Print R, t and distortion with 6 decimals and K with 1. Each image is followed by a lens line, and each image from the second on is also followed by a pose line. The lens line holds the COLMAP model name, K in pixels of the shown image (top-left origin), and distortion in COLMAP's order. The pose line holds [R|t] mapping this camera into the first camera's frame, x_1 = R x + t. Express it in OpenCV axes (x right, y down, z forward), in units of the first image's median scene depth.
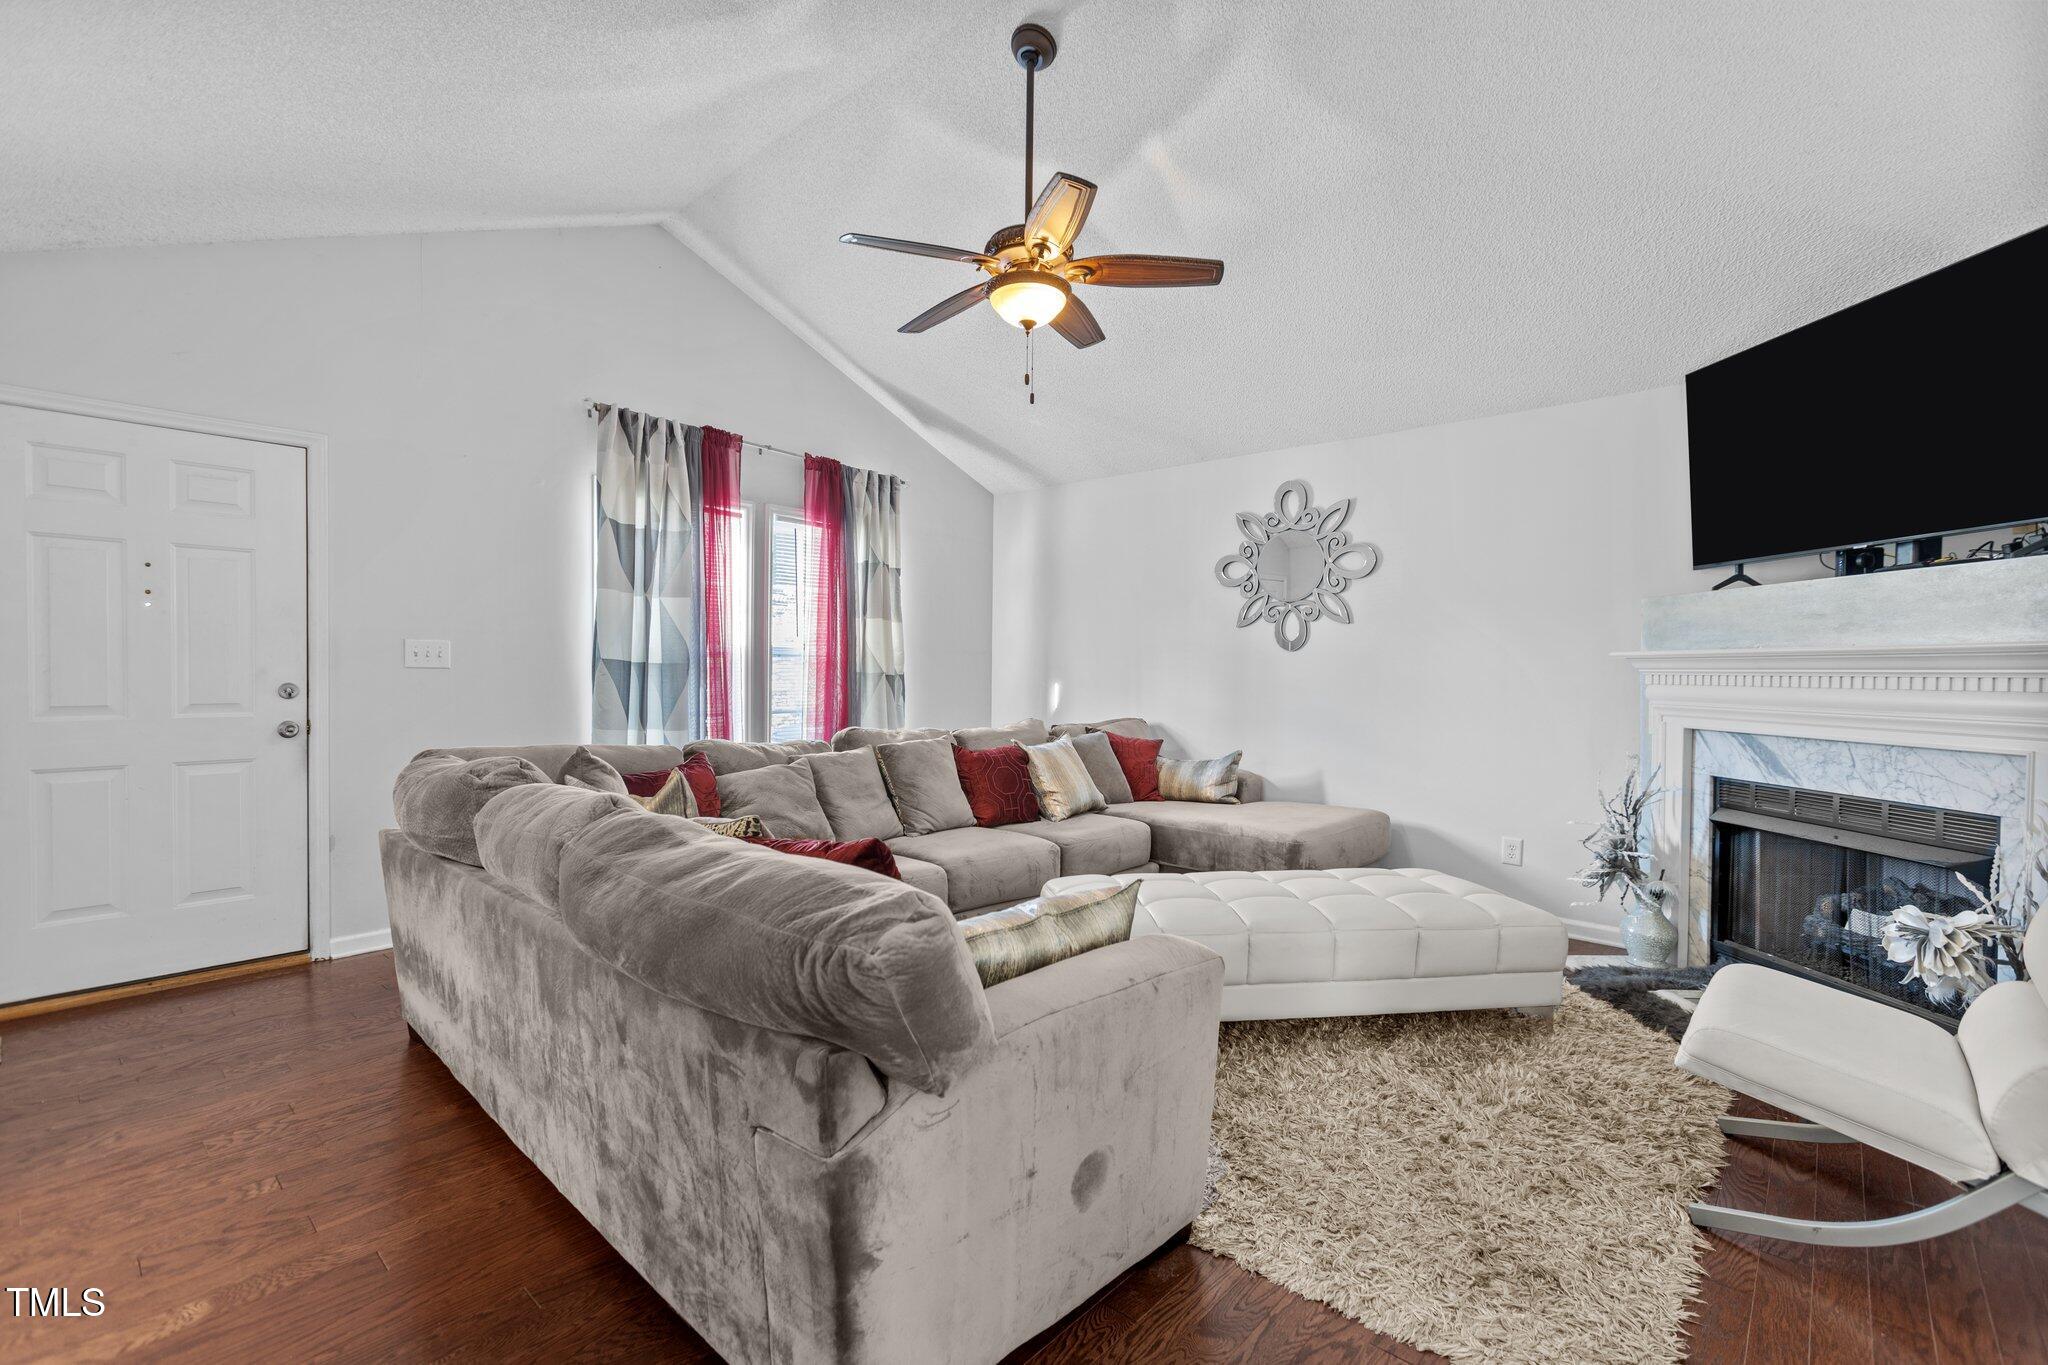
lens RADIAL K [[907.3, 0, 1027.2], [0, 907.3, 684.3], [0, 0, 1]] dist [0.003335, 0.000252]
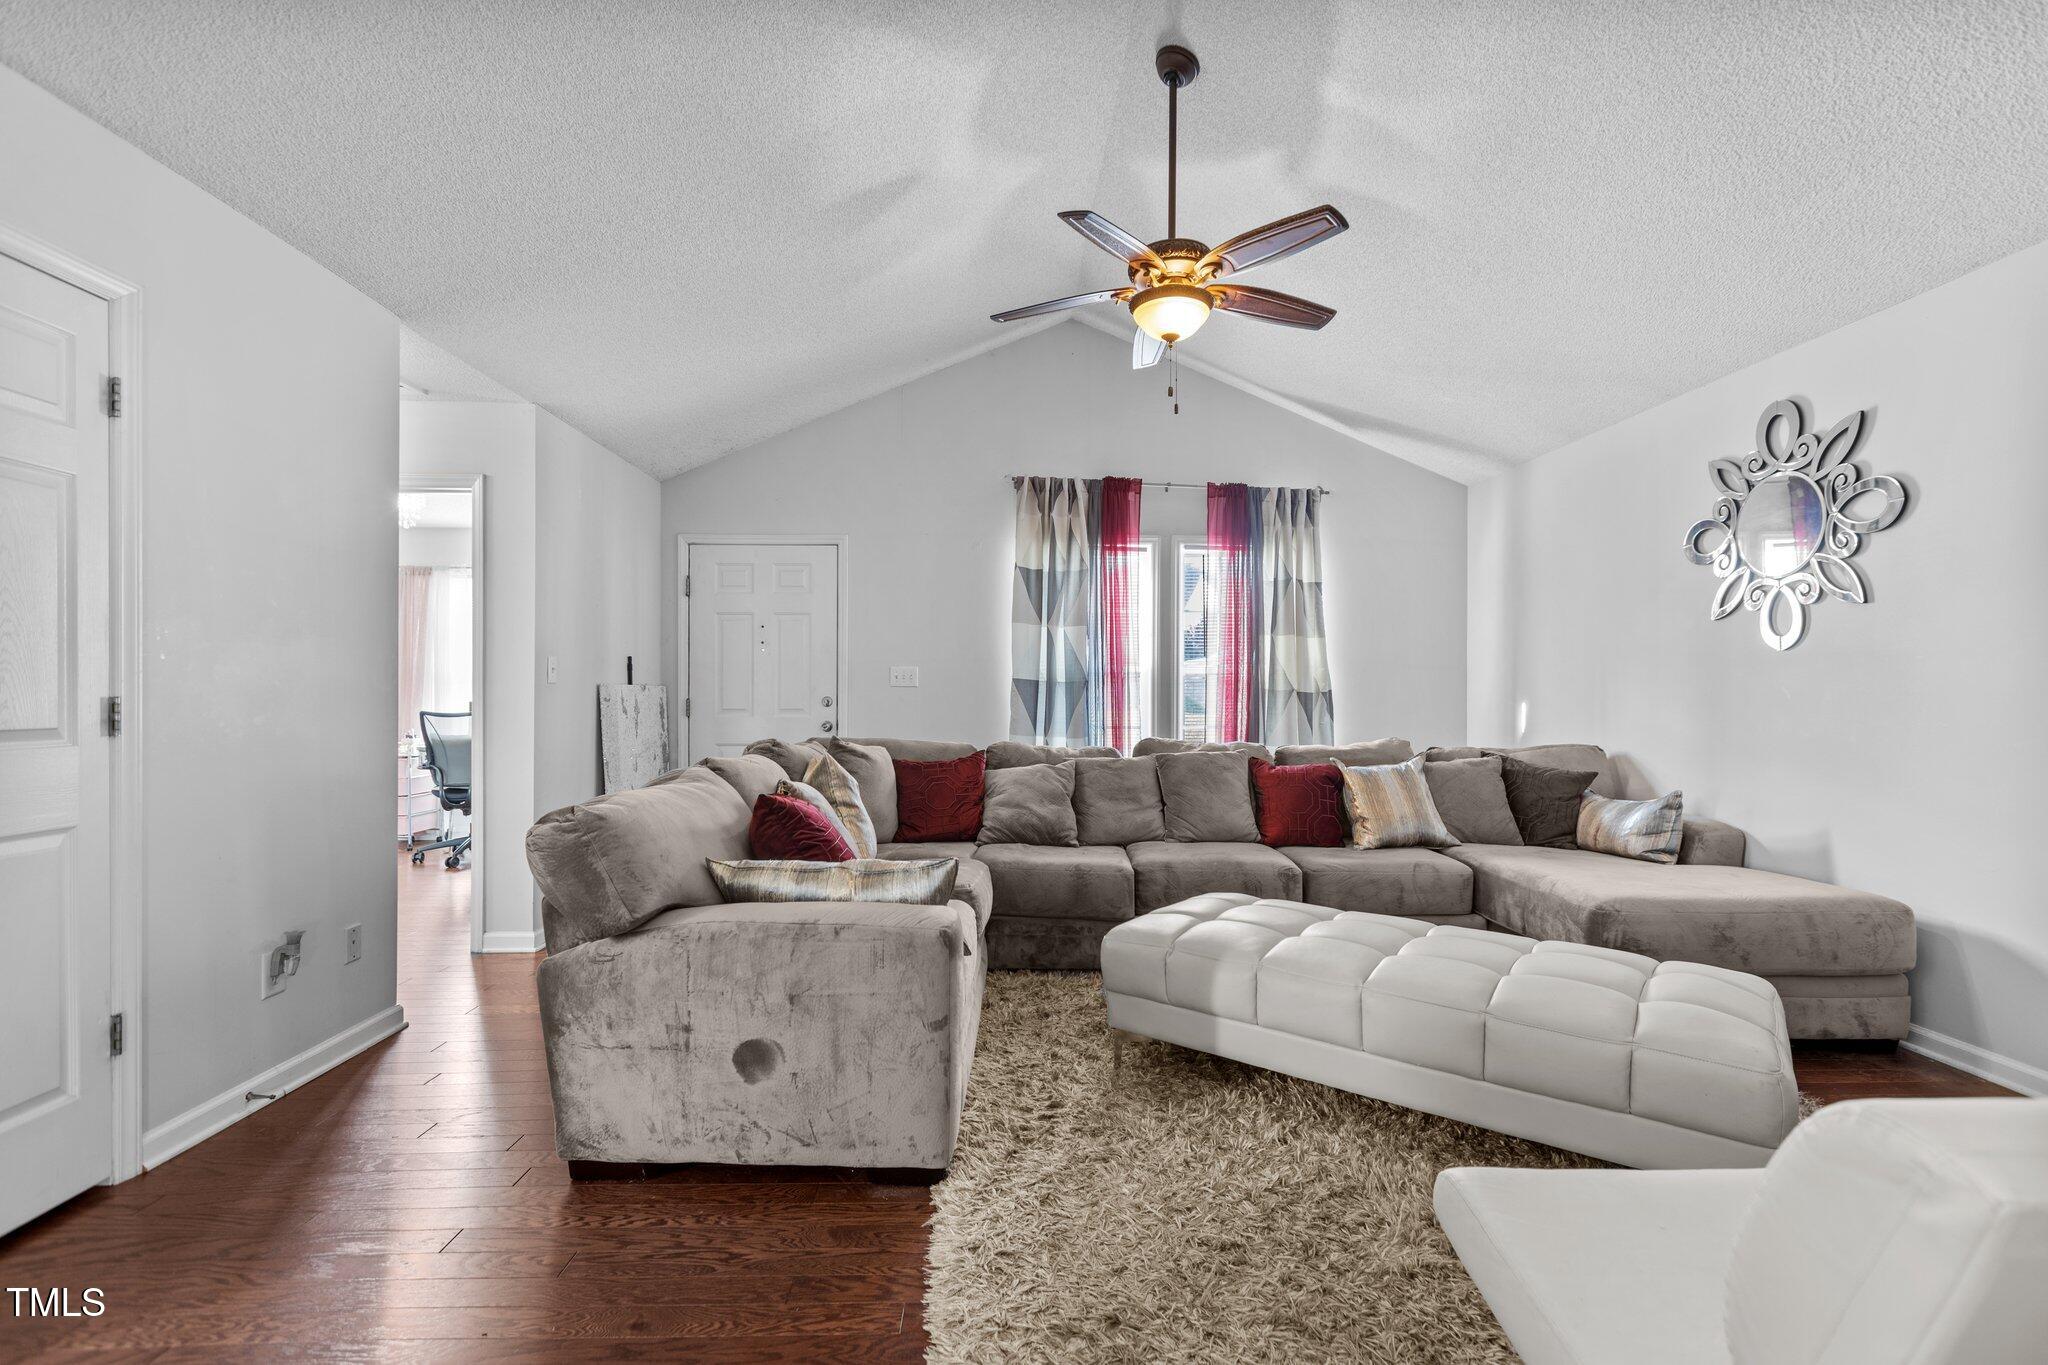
lens RADIAL K [[919.7, 0, 1029.1], [0, 919.7, 691.9], [0, 0, 1]] dist [-0.000878, -0.000266]
pose [[0.687065, -0.009121, -0.726539, 0.534579], [-0.008999, 0.999738, -0.021060, 0.019239], [0.726540, 0.021008, 0.686803, 0.156303]]
